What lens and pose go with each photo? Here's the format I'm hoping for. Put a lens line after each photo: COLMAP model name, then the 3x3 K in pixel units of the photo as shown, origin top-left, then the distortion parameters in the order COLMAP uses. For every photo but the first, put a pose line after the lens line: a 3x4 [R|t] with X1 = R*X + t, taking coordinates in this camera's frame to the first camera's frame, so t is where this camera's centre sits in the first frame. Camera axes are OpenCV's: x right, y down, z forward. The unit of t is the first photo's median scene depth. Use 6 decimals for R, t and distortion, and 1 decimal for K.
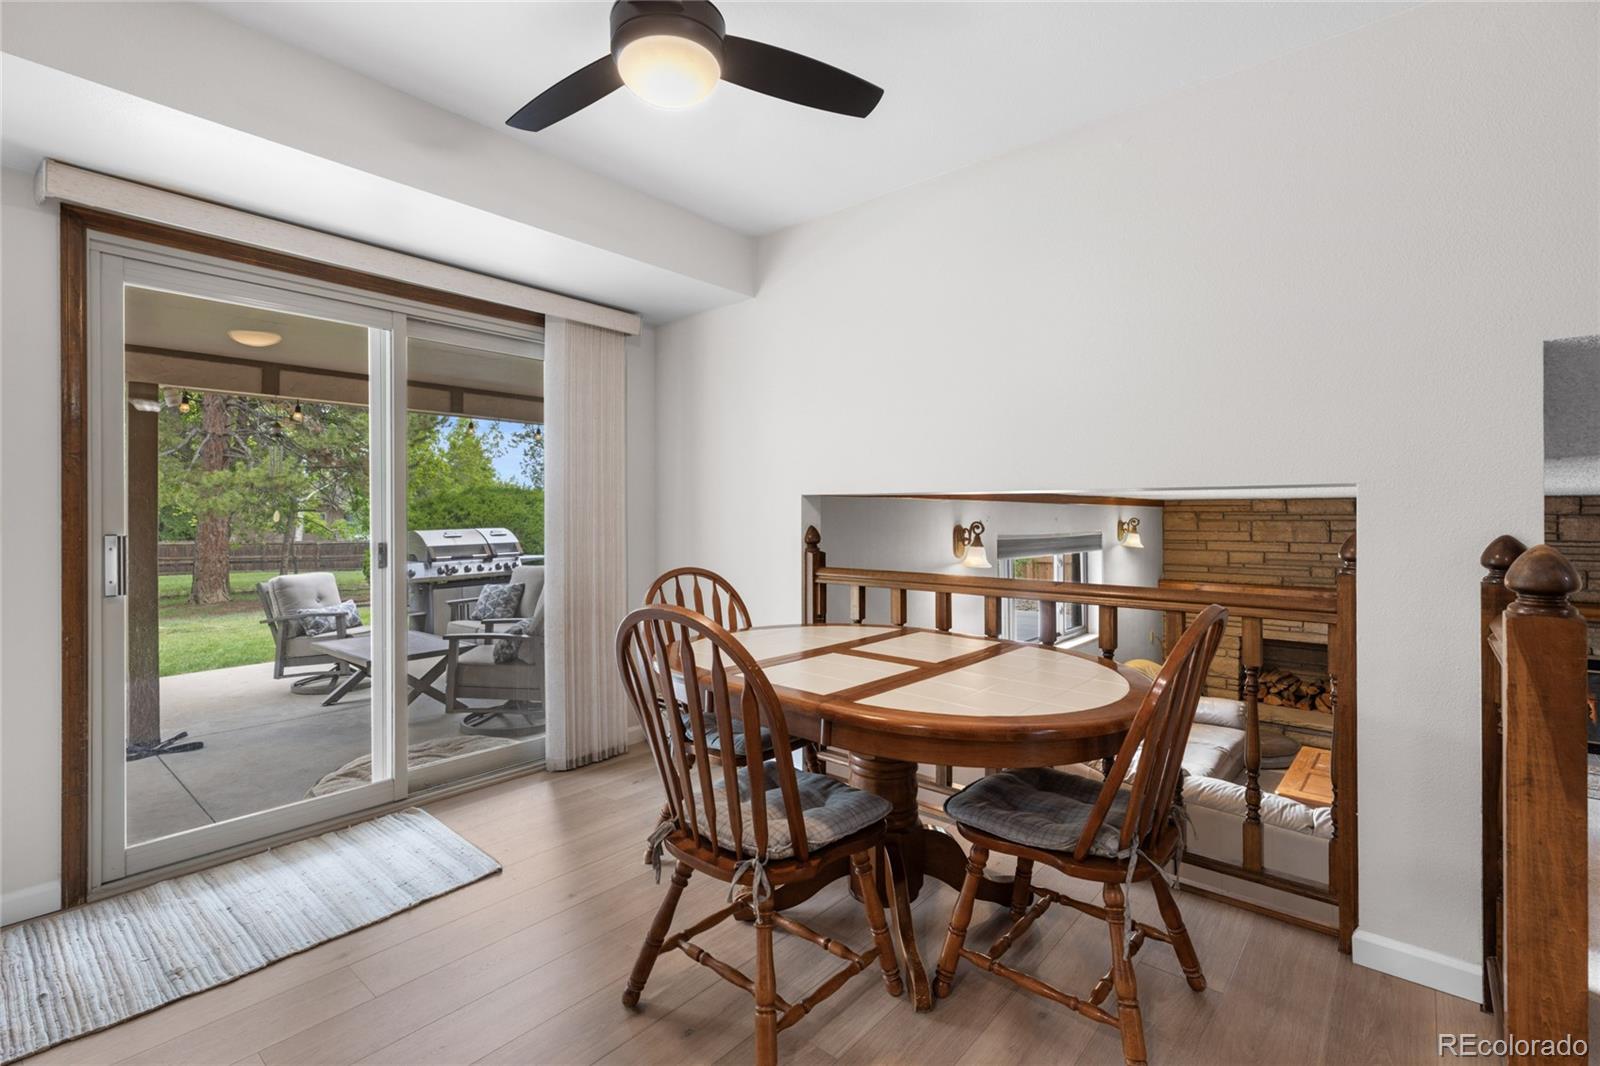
lens RADIAL K [[723.2, 0, 795.0], [0, 723.2, 517.8], [0, 0, 1]] dist [0.008407, -0.001555]
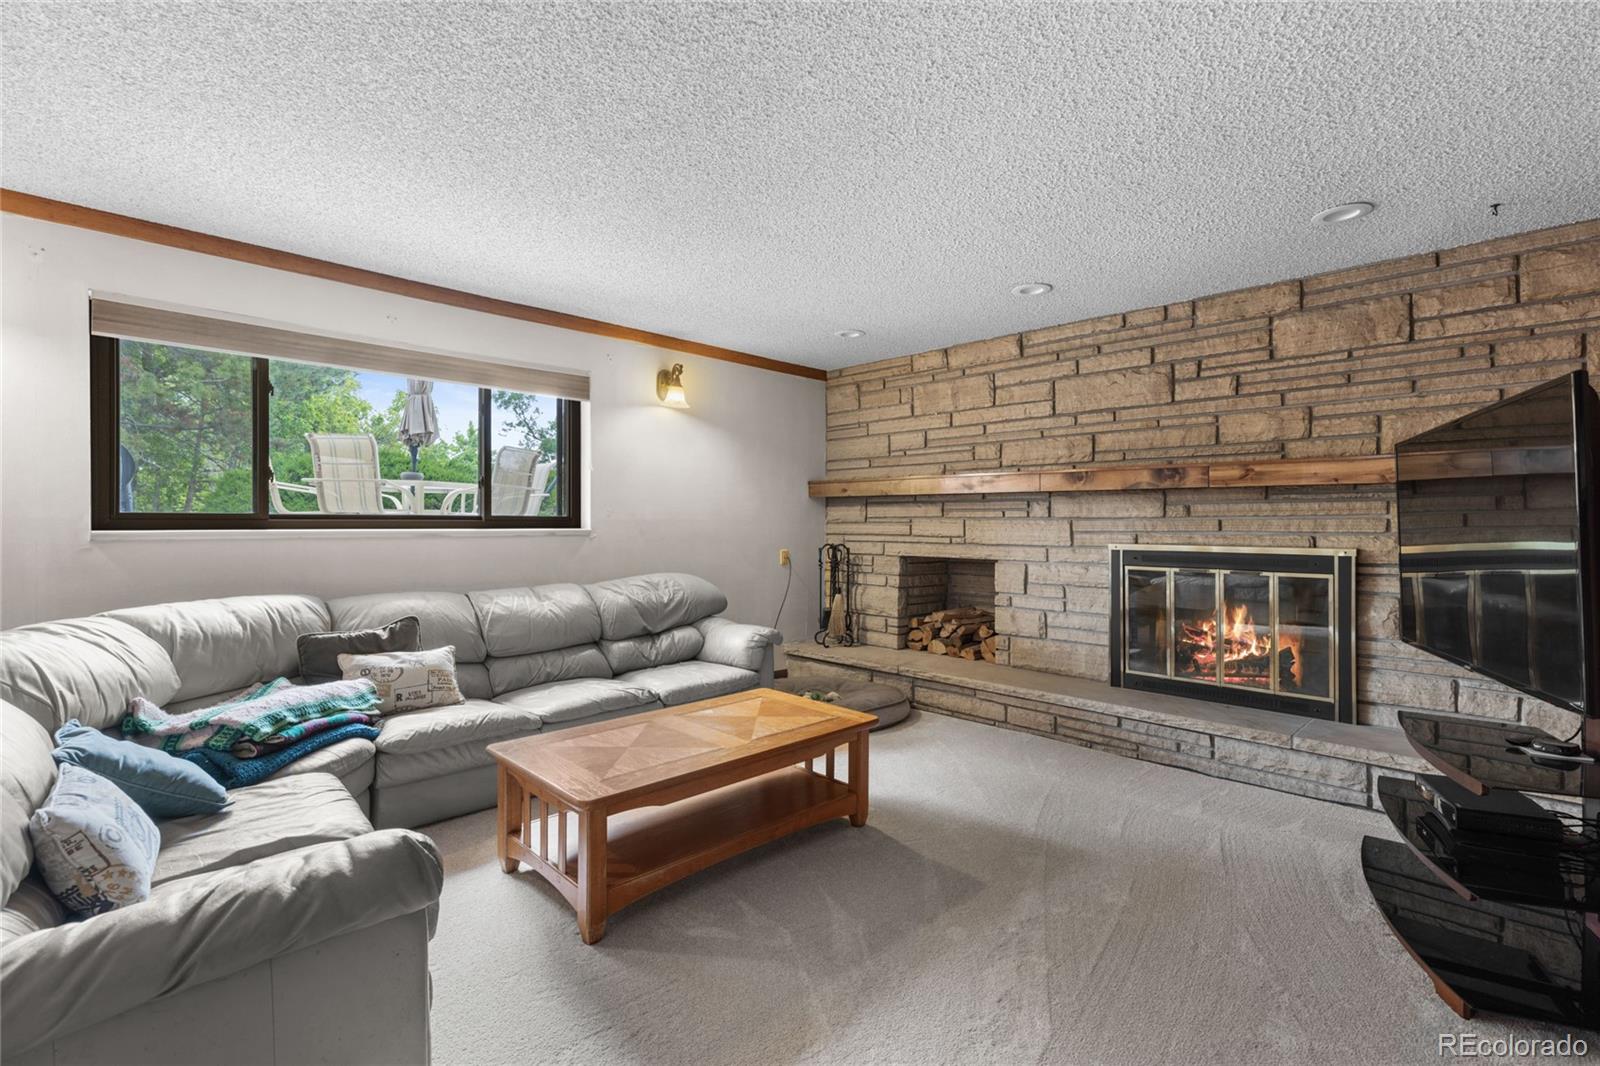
lens RADIAL K [[723.2, 0, 801.8], [0, 723.2, 522.4], [0, 0, 1]] dist [0.008407, -0.001555]
pose [[0.996800, 0.002522, -0.079900, 0.584900], [-0.002722, 0.999993, -0.002395, 0.135928], [0.079894, 0.002604, 0.996800, 0.312039]]
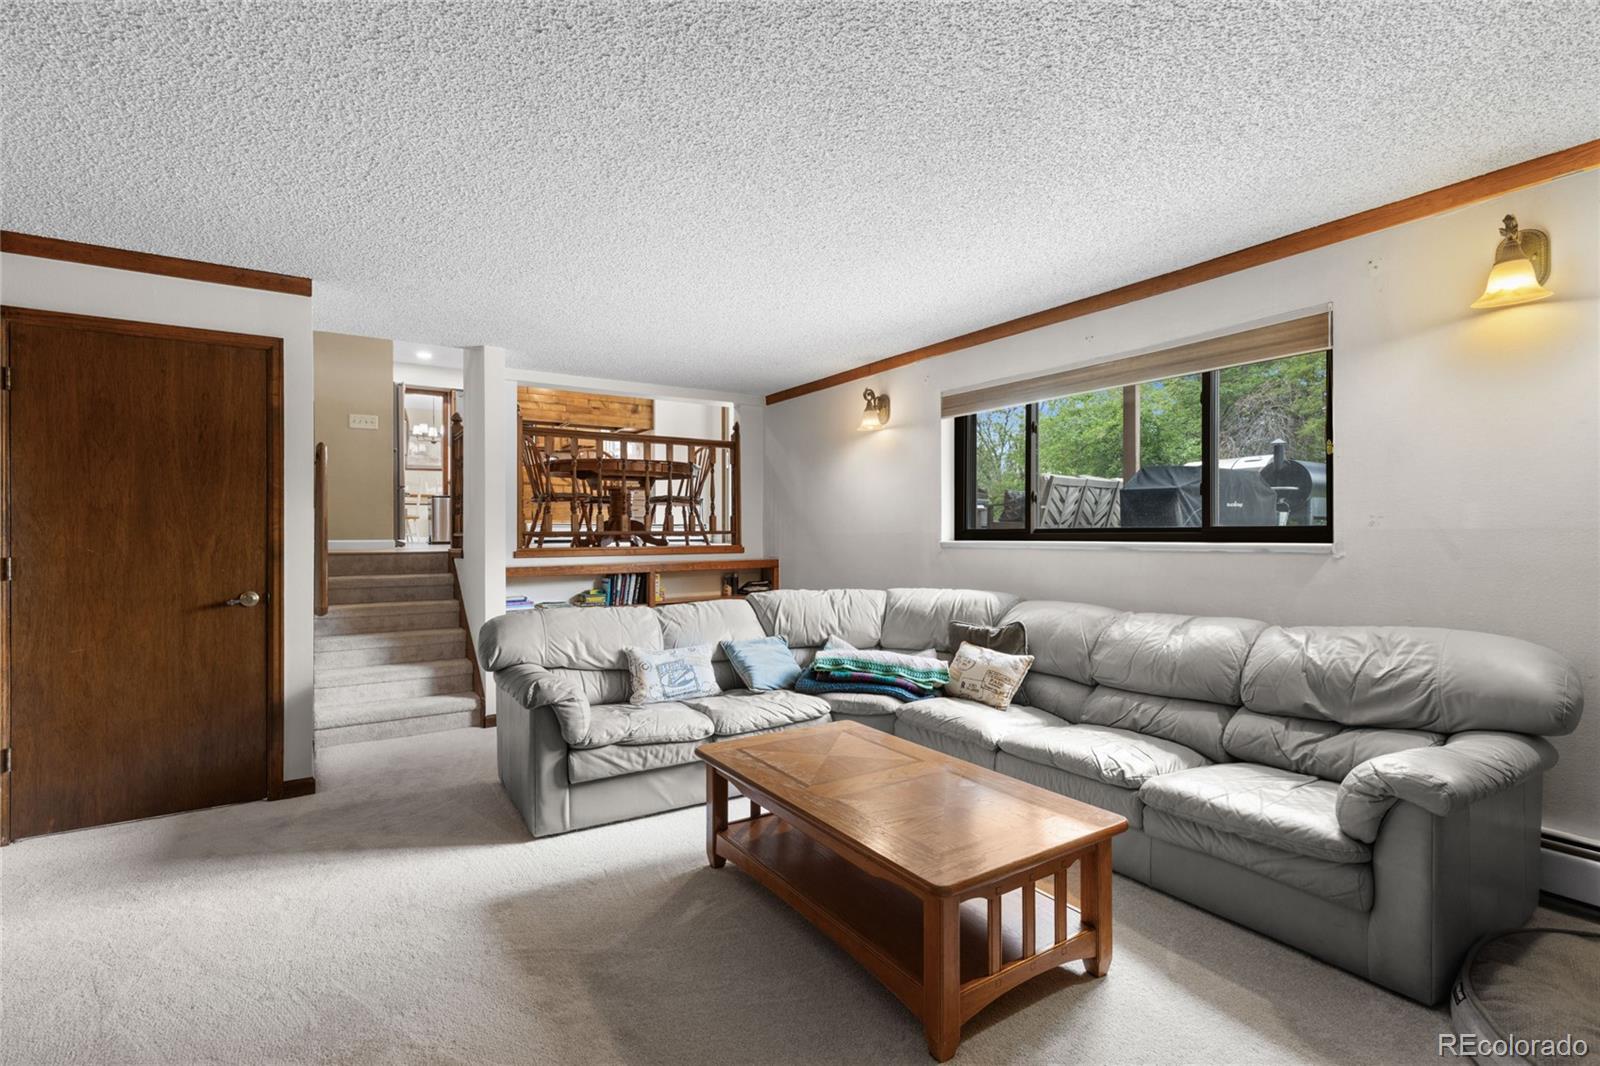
lens RADIAL K [[723.2, 0, 795.2], [0, 723.2, 536.0], [0, 0, 1]] dist [0.008407, -0.001555]
pose [[-0.273338, 0.004321, -0.961908, 0.808677], [0.005110, 0.999982, 0.003040, 0.133145], [0.961905, -0.004084, -0.273355, 0.706590]]
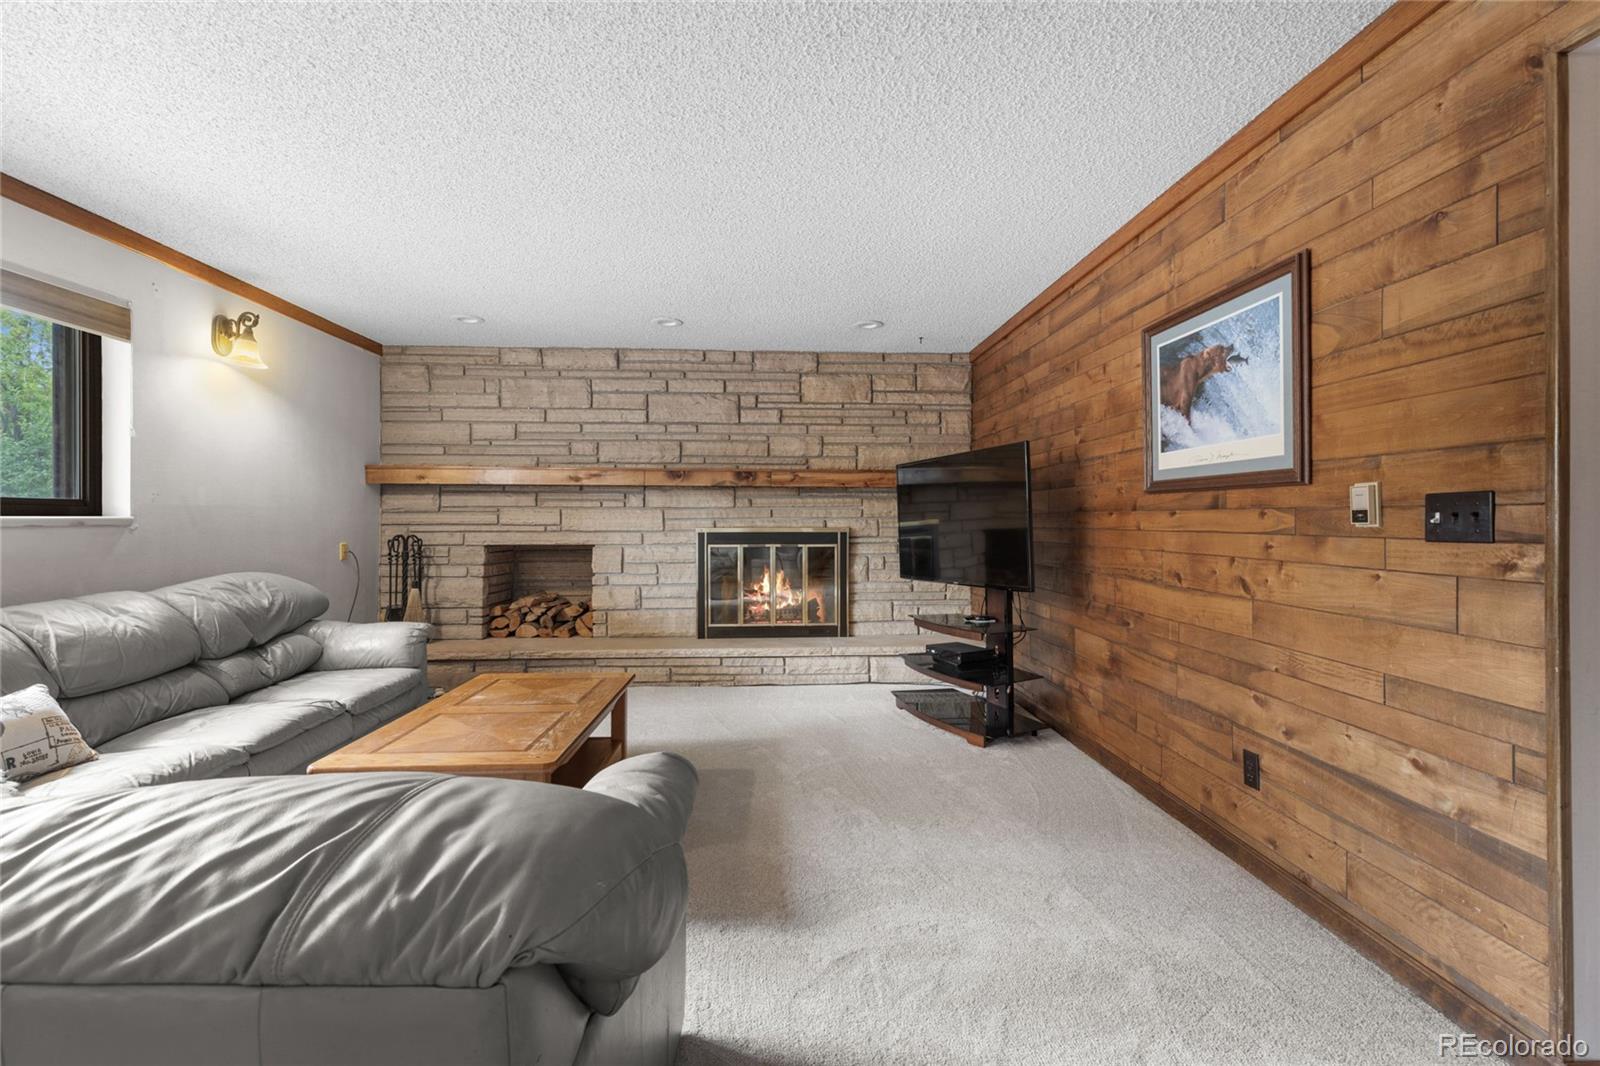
lens RADIAL K [[723.2, 0, 801.4], [0, 723.2, 511.4], [0, 0, 1]] dist [0.008407, -0.001555]
pose [[0.726919, 0.006565, 0.686692, 0.364540], [0.002104, 0.999928, -0.011786, 0.142591], [-0.686720, 0.010012, 0.726853, 0.296142]]
